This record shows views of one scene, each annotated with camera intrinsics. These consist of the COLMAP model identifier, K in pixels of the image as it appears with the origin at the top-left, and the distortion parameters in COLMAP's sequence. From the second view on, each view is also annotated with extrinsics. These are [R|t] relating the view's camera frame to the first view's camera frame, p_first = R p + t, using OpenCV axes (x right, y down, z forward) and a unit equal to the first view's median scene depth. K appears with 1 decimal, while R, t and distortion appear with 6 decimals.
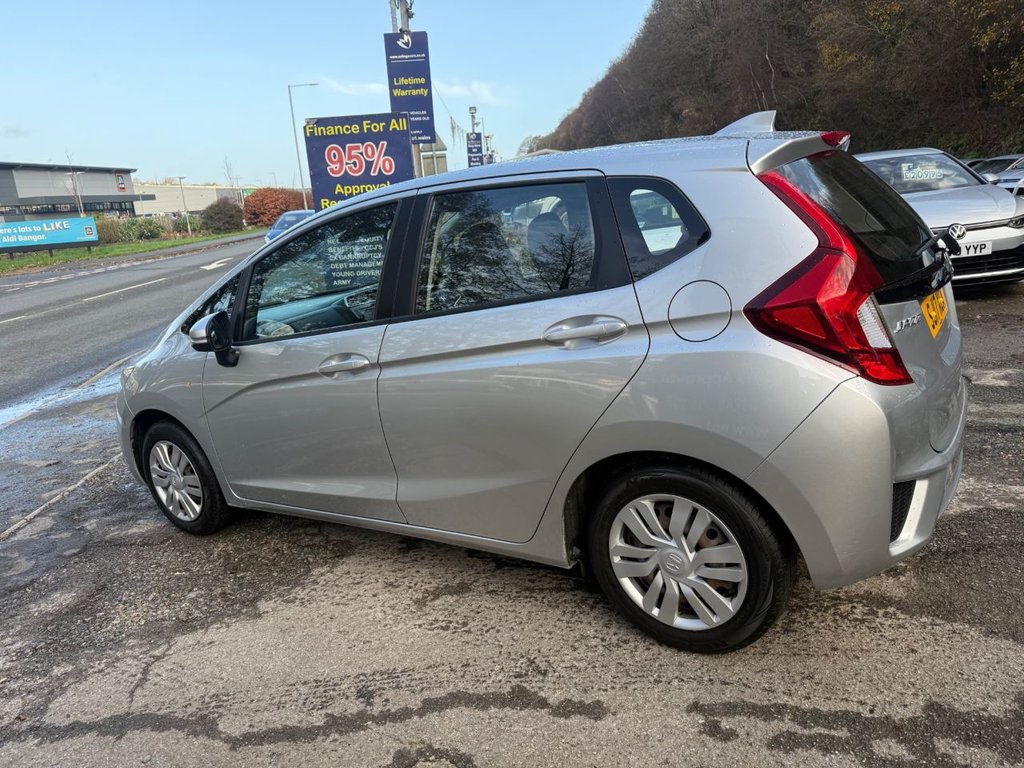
lens RADIAL K [[718.2, 0, 508.2], [0, 718.2, 381.7], [0, 0, 1]] dist [0.025704, -0.033646]
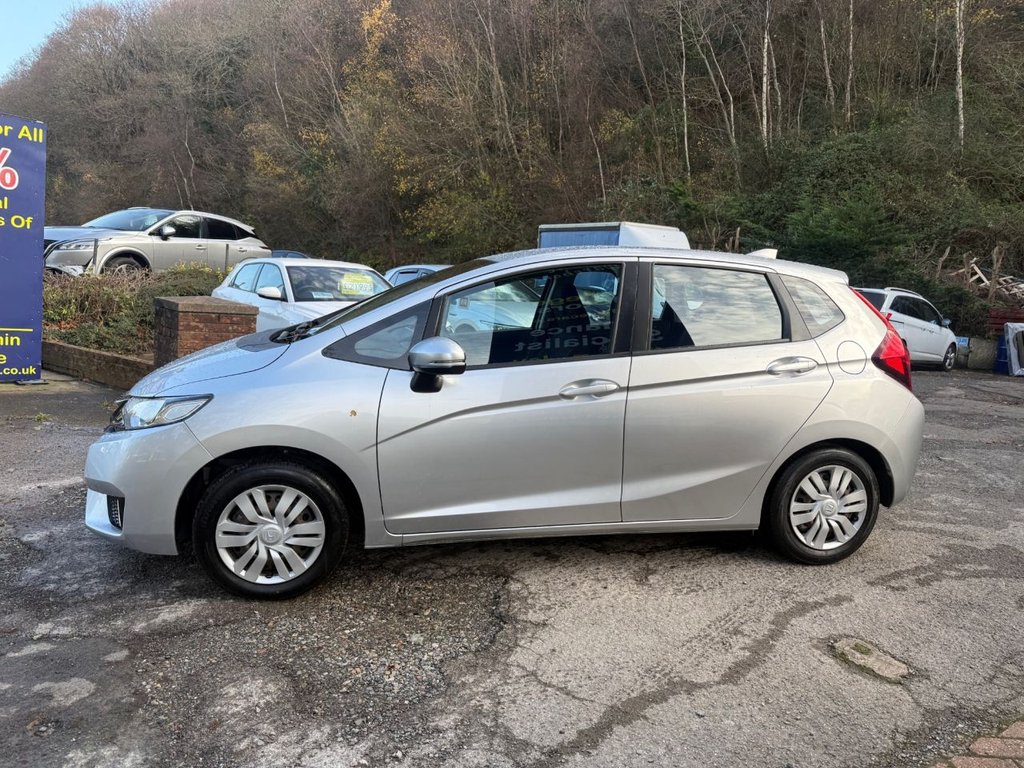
lens RADIAL K [[710.4, 0, 516.6], [0, 710.4, 385.7], [0, 0, 1]] dist [0.055676, -0.086355]
pose [[0.681056, 0.042293, 0.731009, -1.164744], [0.041988, 0.994432, -0.096652, 0.079864], [-0.731027, 0.096518, 0.675488, 0.302381]]
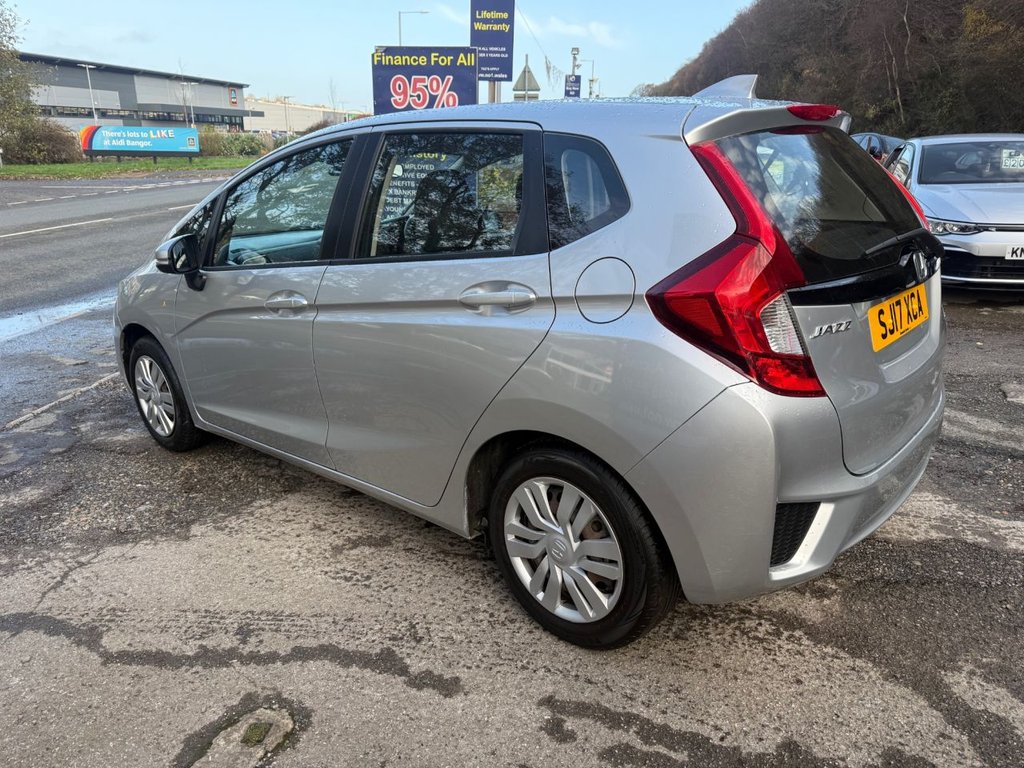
lens RADIAL K [[719.4, 0, 511.7], [0, 719.4, 378.4], [0, 0, 1]] dist [0.024761, -0.034578]
pose [[0.987408, 0.124378, -0.097748, 0.183139], [-0.117623, 0.990438, 0.072089, -0.027773], [0.105780, -0.059684, 0.992597, 0.048201]]
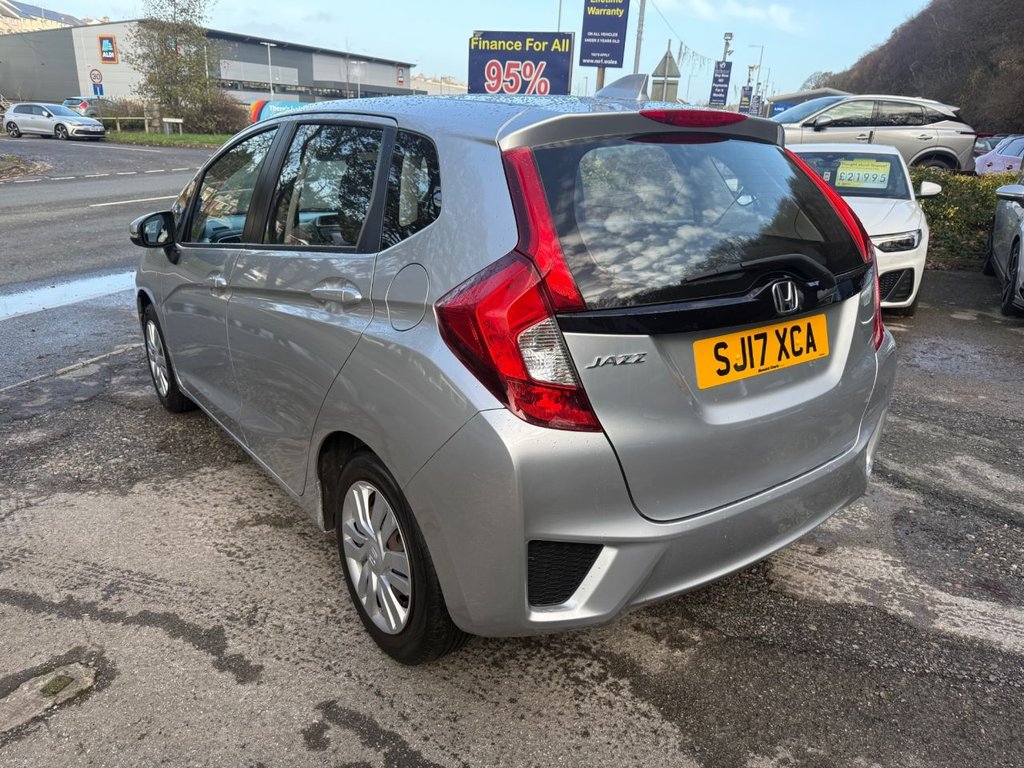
lens RADIAL K [[719.4, 0, 511.7], [0, 719.4, 378.4], [0, 0, 1]] dist [0.024761, -0.034578]
pose [[0.935866, 0.222713, -0.273046, 0.473976], [-0.196439, 0.973094, 0.120419, -0.096398], [0.292518, -0.059059, 0.954435, 0.135168]]
